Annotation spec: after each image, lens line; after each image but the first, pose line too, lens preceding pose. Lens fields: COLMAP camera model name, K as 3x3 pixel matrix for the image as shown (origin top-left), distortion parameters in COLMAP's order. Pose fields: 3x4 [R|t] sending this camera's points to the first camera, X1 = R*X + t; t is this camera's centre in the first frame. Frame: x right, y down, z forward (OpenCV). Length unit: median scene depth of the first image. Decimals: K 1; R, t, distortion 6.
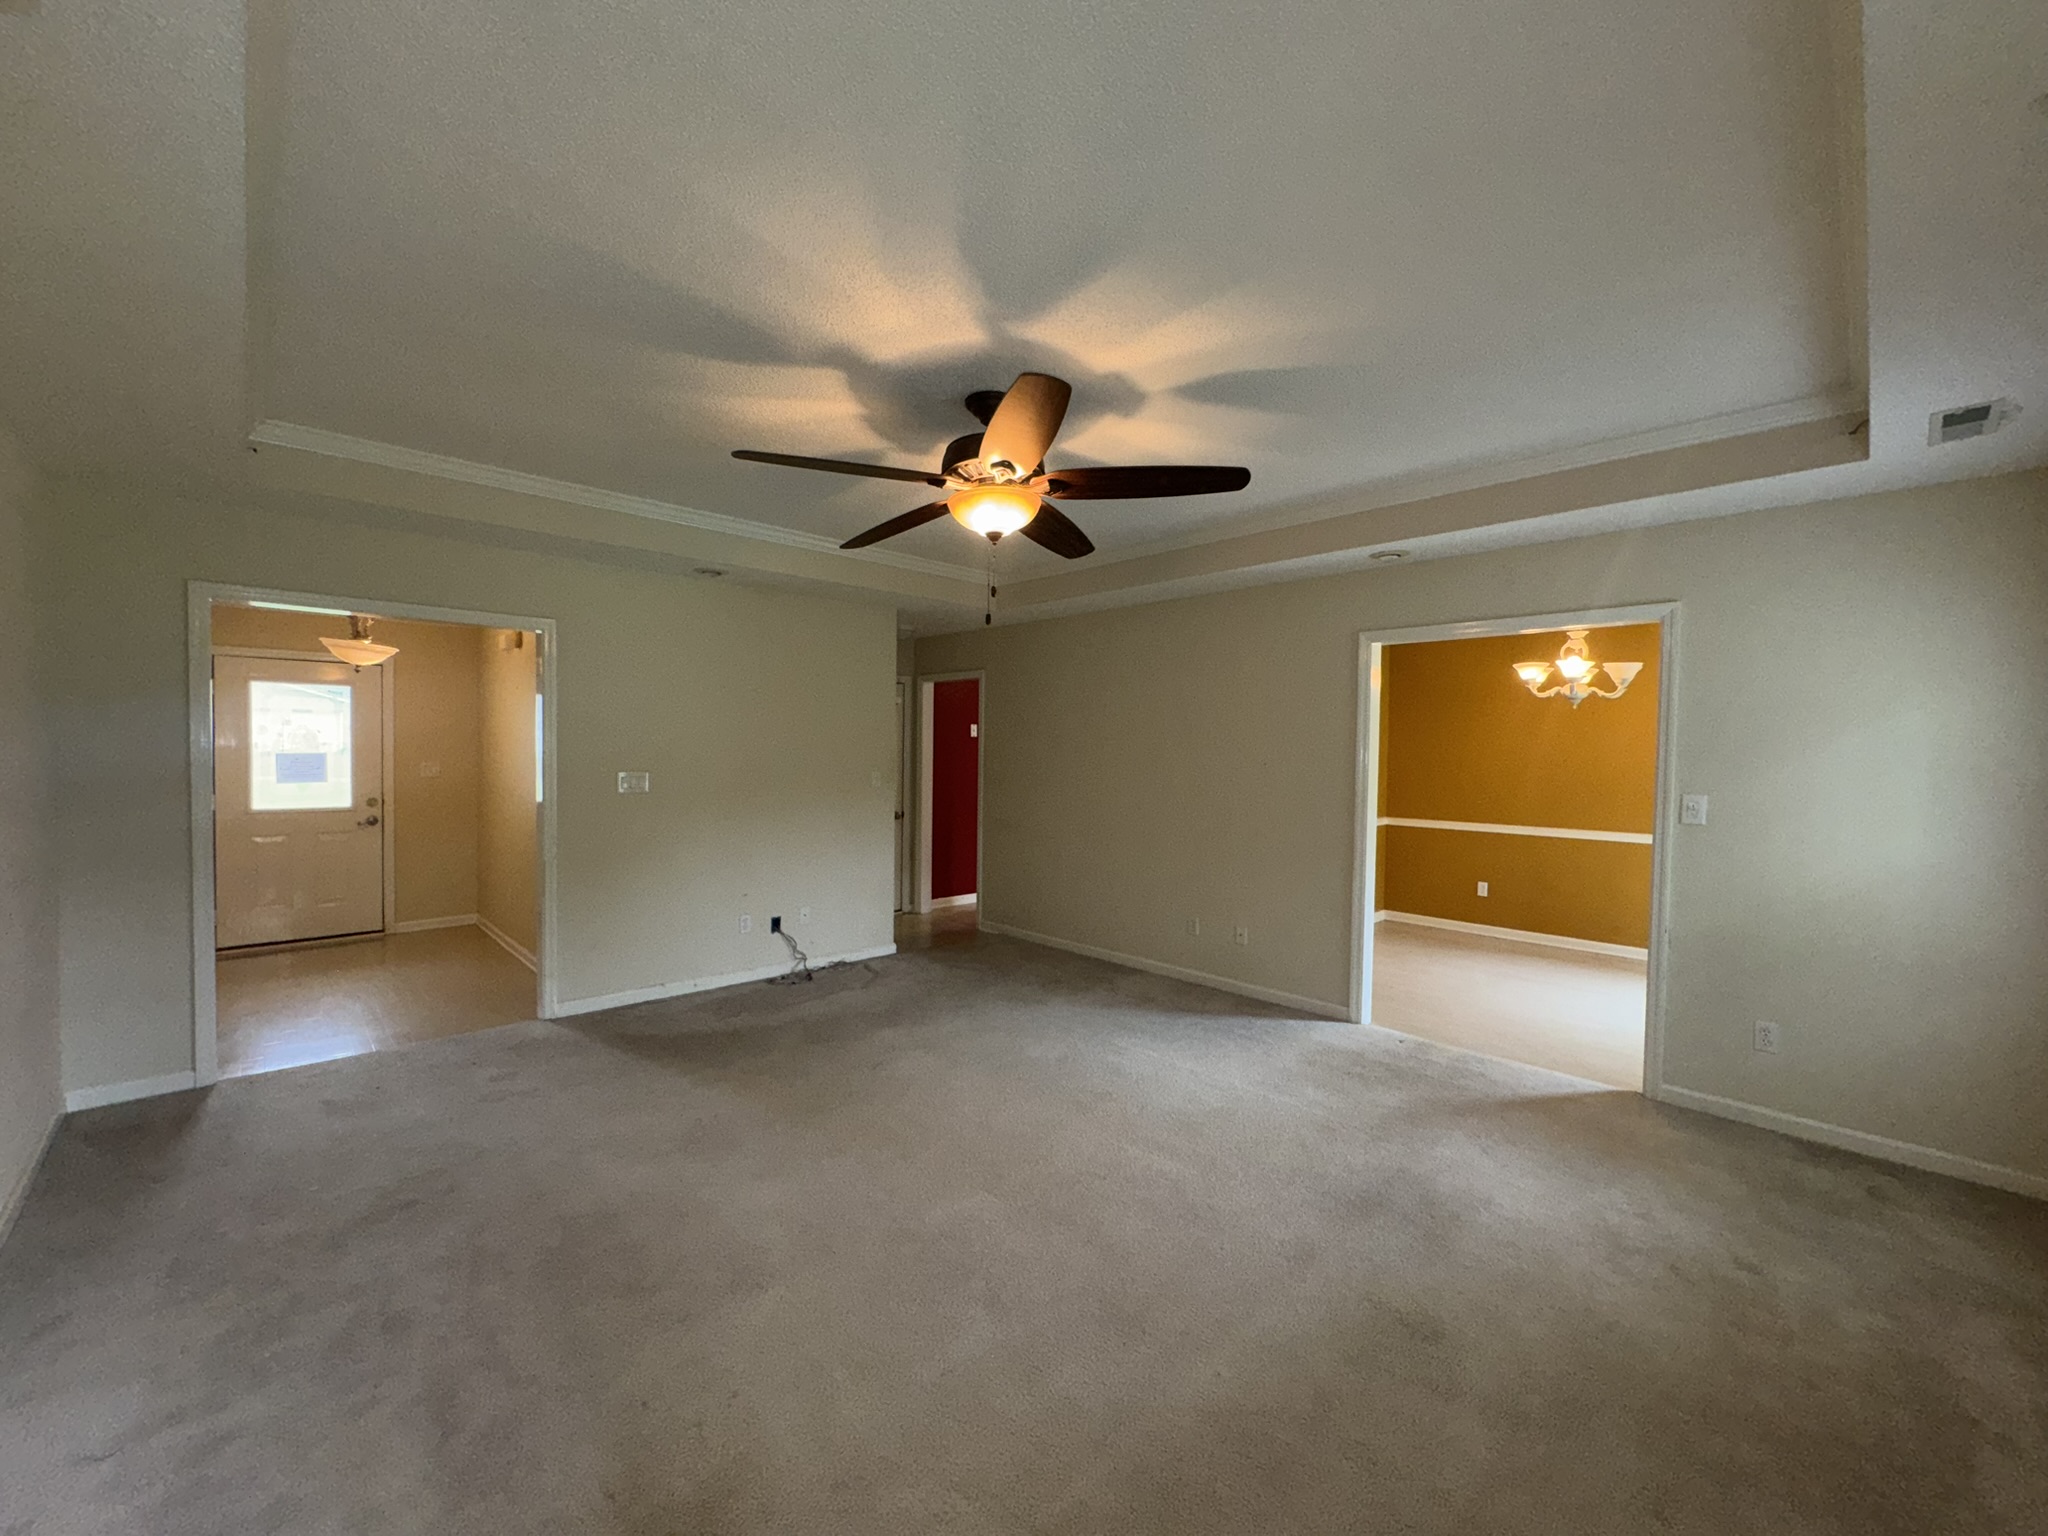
lens RADIAL K [[818.1, 0, 1023.0], [0, 818.1, 772.0], [0, 0, 1]] dist [-0.000316, -0.000271]
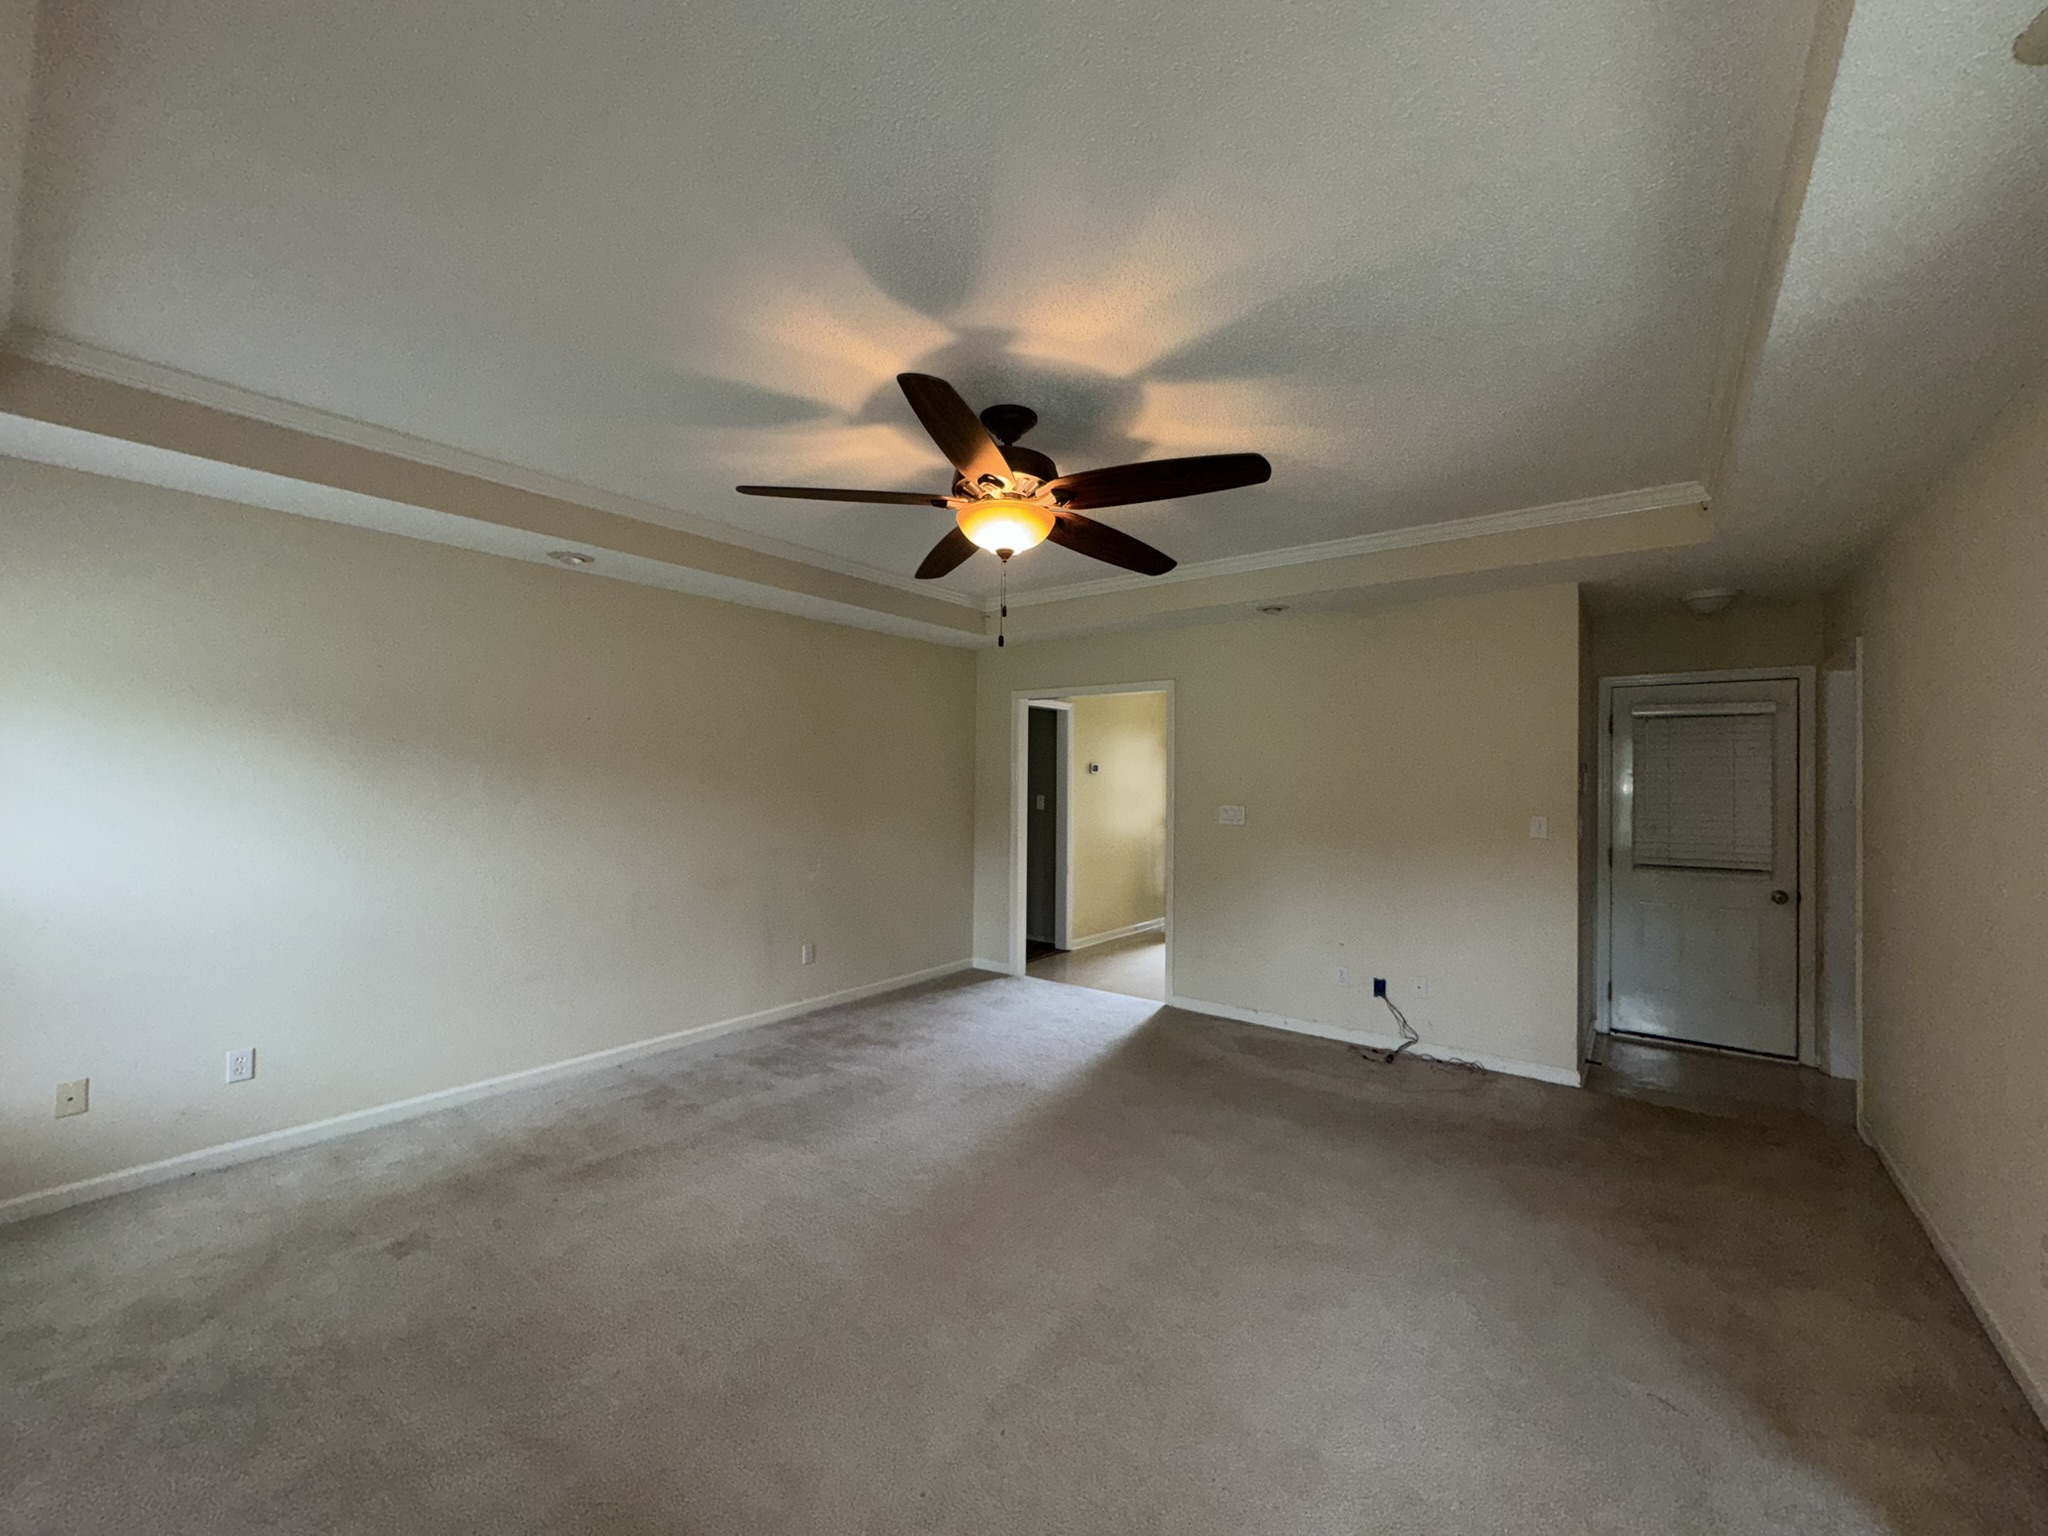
lens RADIAL K [[818.1, 0, 1023.0], [0, 818.1, 772.0], [0, 0, 1]] dist [-0.000316, -0.000271]
pose [[0.151876, -0.022215, -0.988150, 0.517135], [-0.034086, 0.999035, -0.027698, -0.004612], [0.987812, 0.037888, 0.150972, 0.506046]]
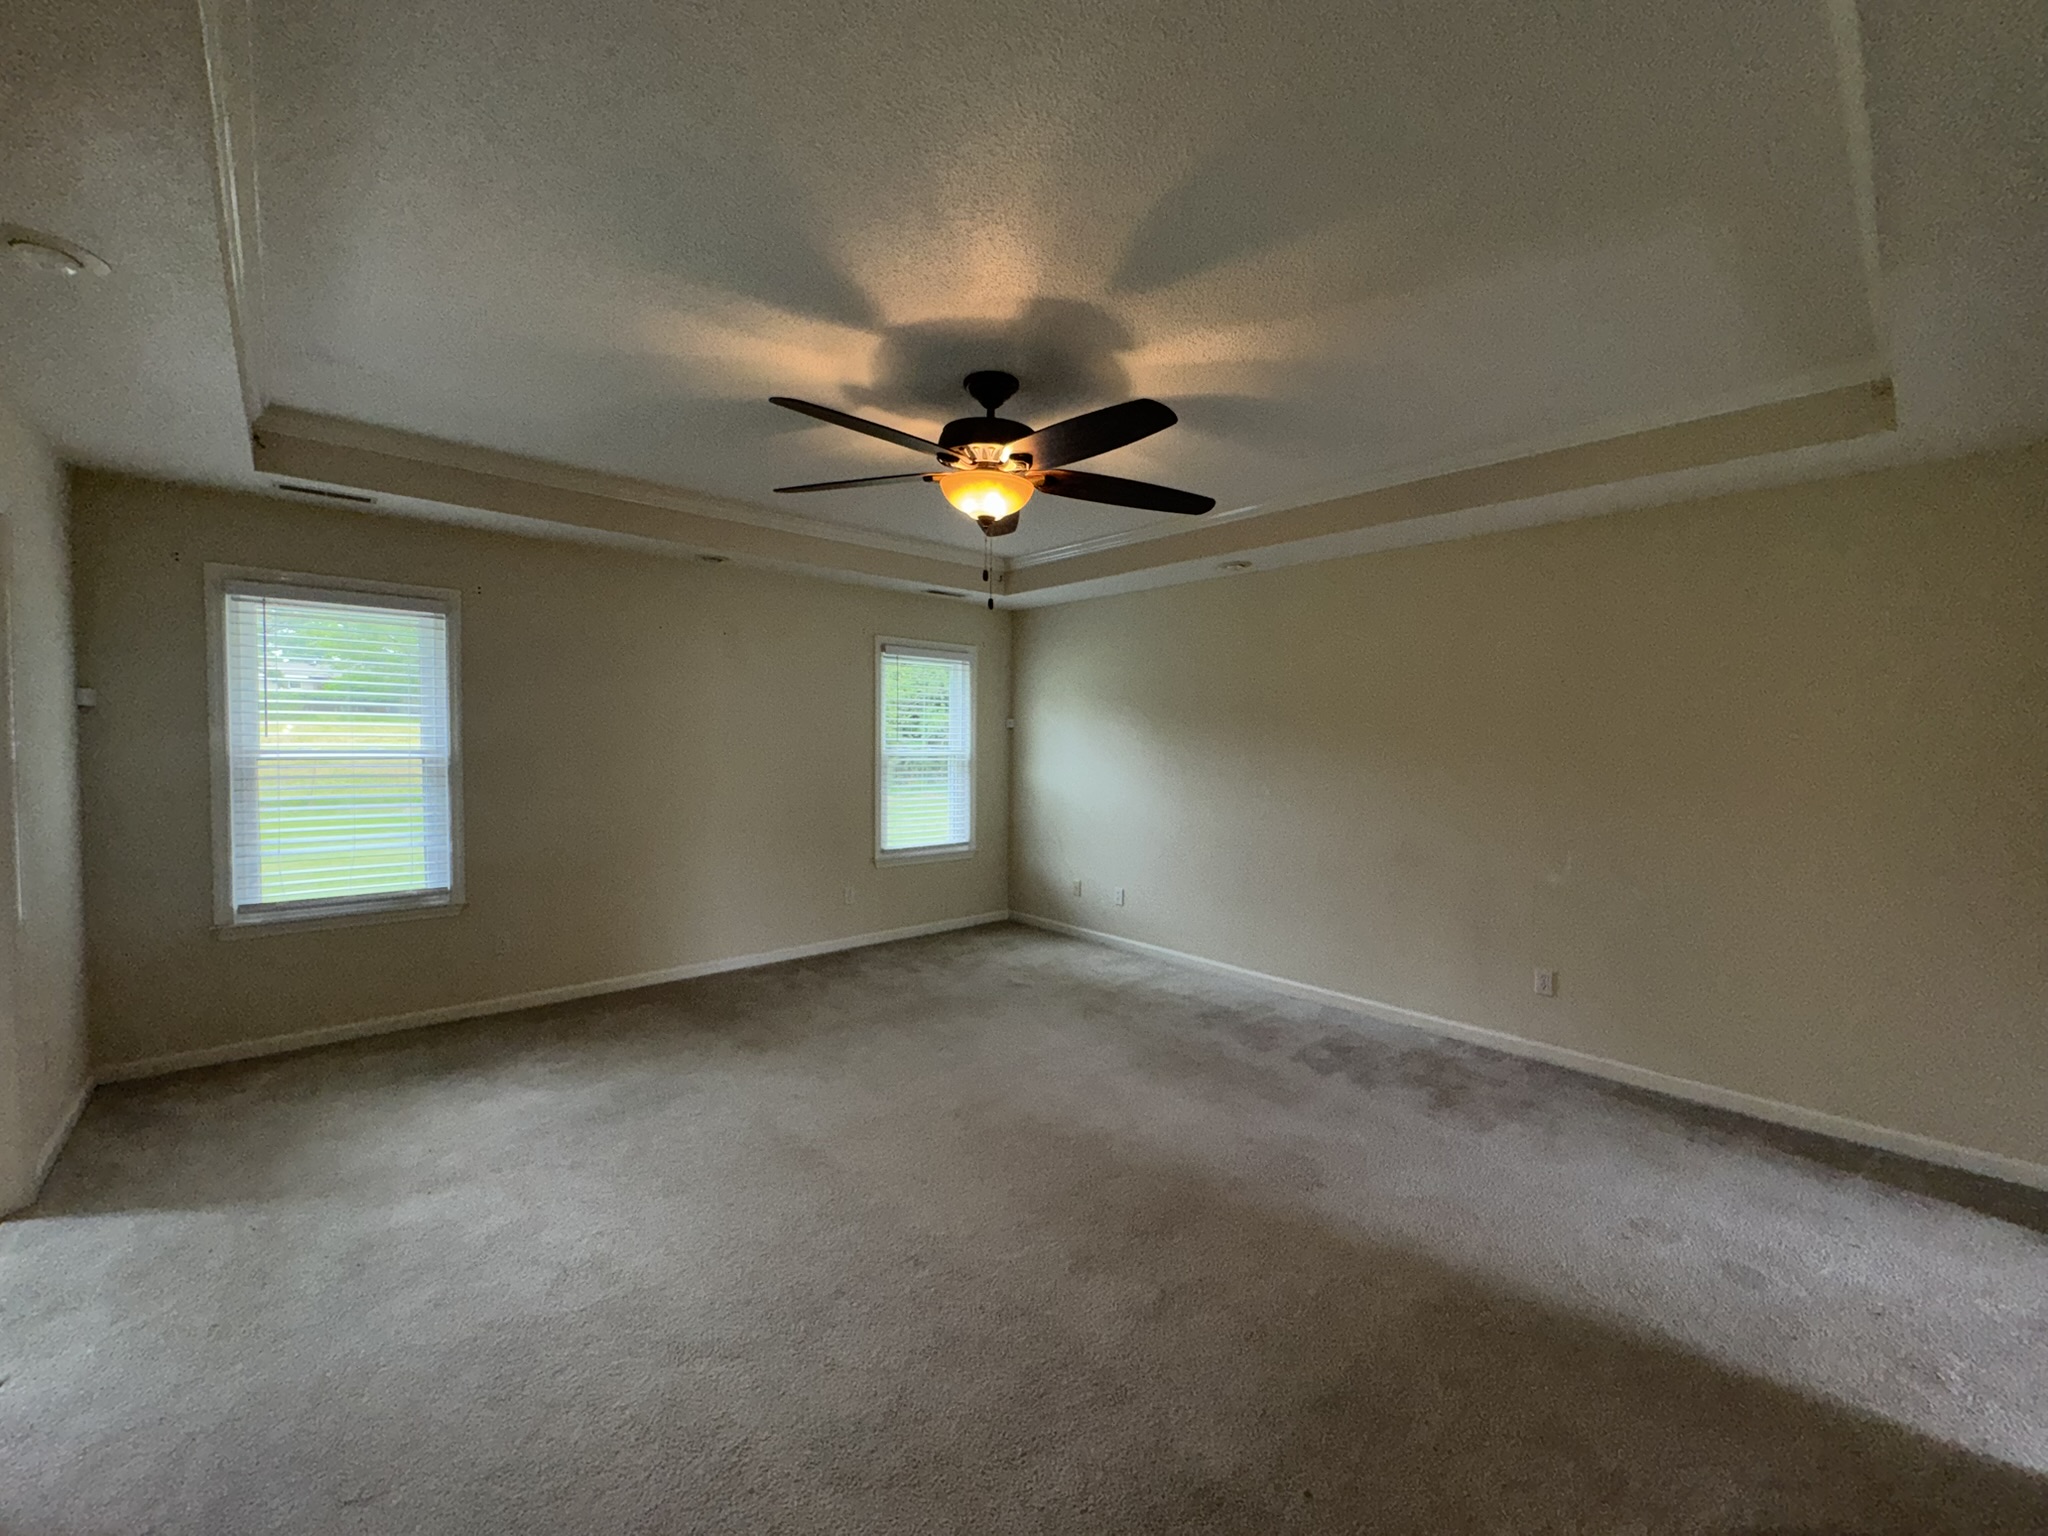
lens RADIAL K [[818.1, 0, 1023.0], [0, 818.1, 772.0], [0, 0, 1]] dist [-0.000316, -0.000271]
pose [[-0.999145, -0.021131, 0.035530, -0.048118], [-0.018685, 0.997522, 0.067826, -0.030782], [-0.036875, 0.067104, -0.997064, 1.126034]]
